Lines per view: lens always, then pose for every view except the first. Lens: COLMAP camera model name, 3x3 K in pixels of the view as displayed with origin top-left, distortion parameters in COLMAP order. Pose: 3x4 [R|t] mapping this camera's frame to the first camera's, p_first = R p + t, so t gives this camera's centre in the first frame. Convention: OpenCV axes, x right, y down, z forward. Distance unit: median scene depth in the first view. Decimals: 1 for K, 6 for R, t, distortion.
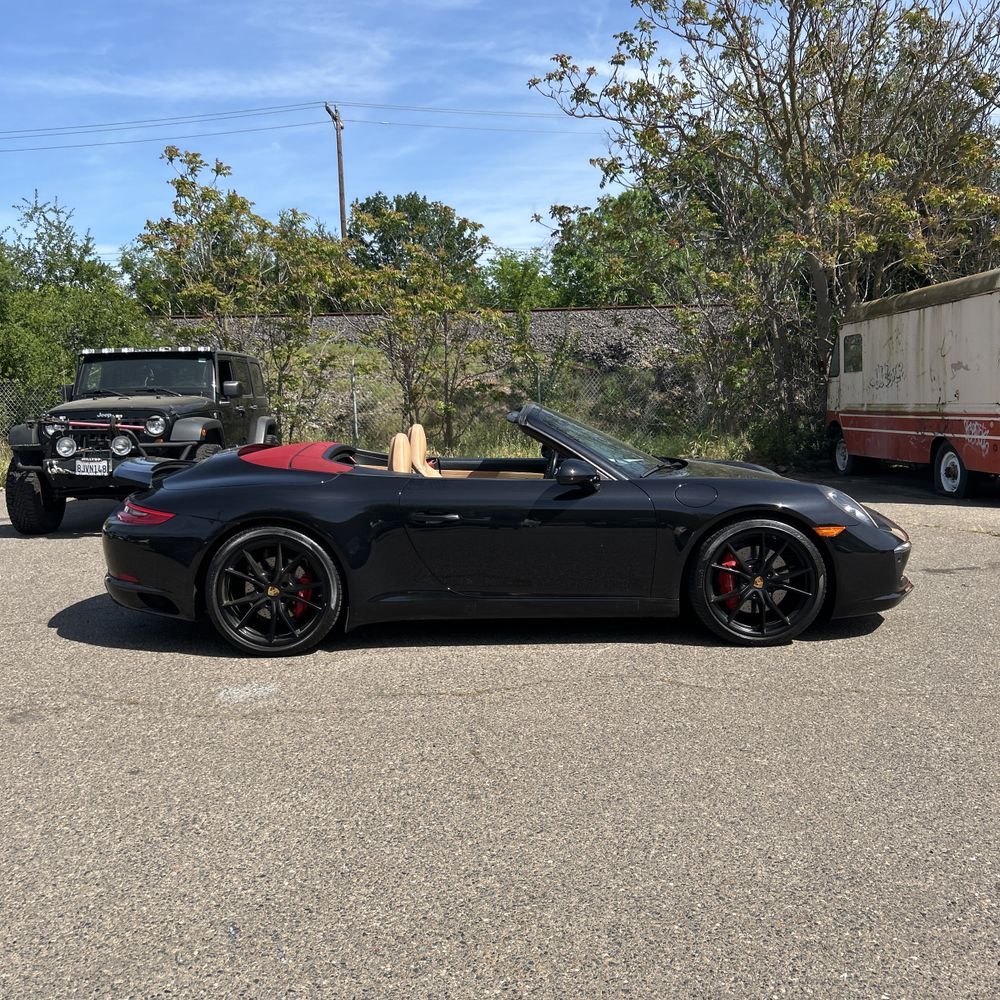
lens RADIAL K [[1010.8, 0, 489.2], [0, 1010.8, 465.8], [0, 0, 1]] dist [0.003156, 0.000000]
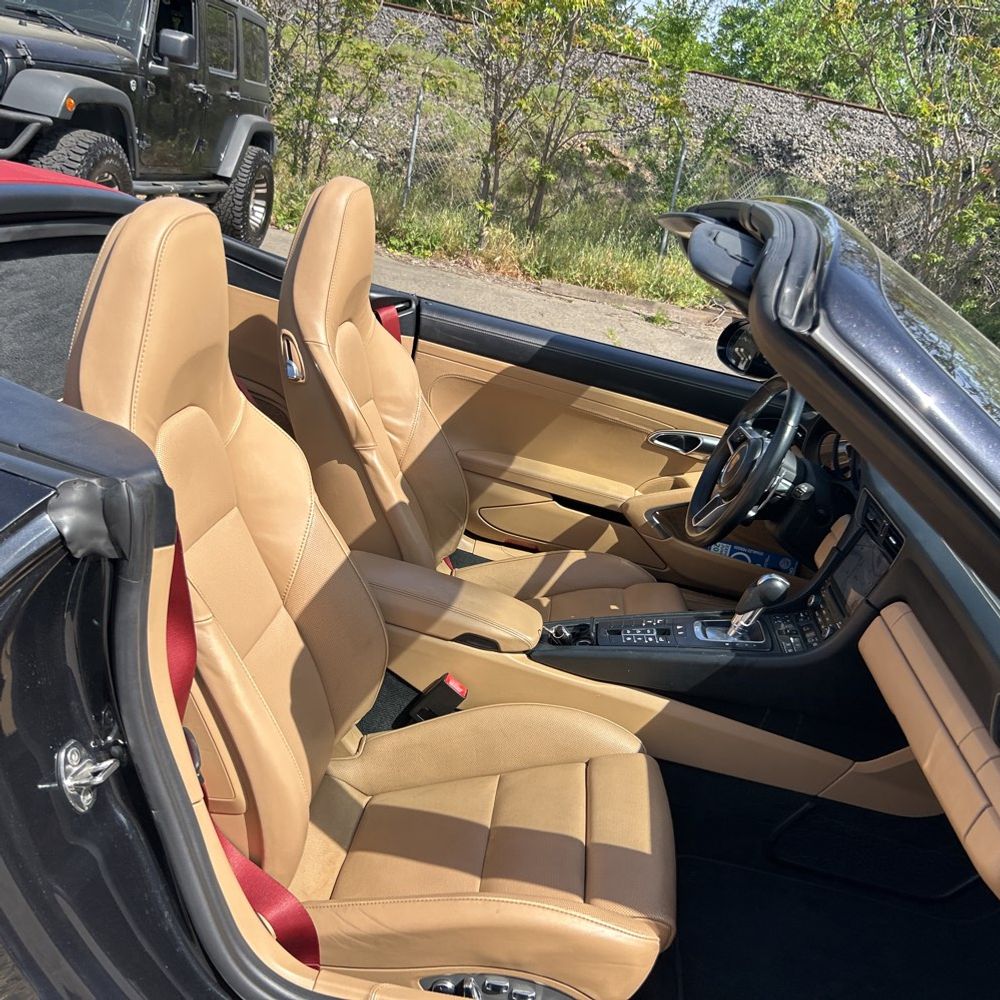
lens RADIAL K [[1010.8, 0, 504.5], [0, 1010.8, 509.8], [0, 0, 1]] dist [0.003156, 0.000000]
pose [[0.970114, 0.242281, -0.013345, -0.001398], [-0.230606, 0.937685, 0.259938, -0.020400], [0.075492, -0.249092, 0.965533, 0.379141]]
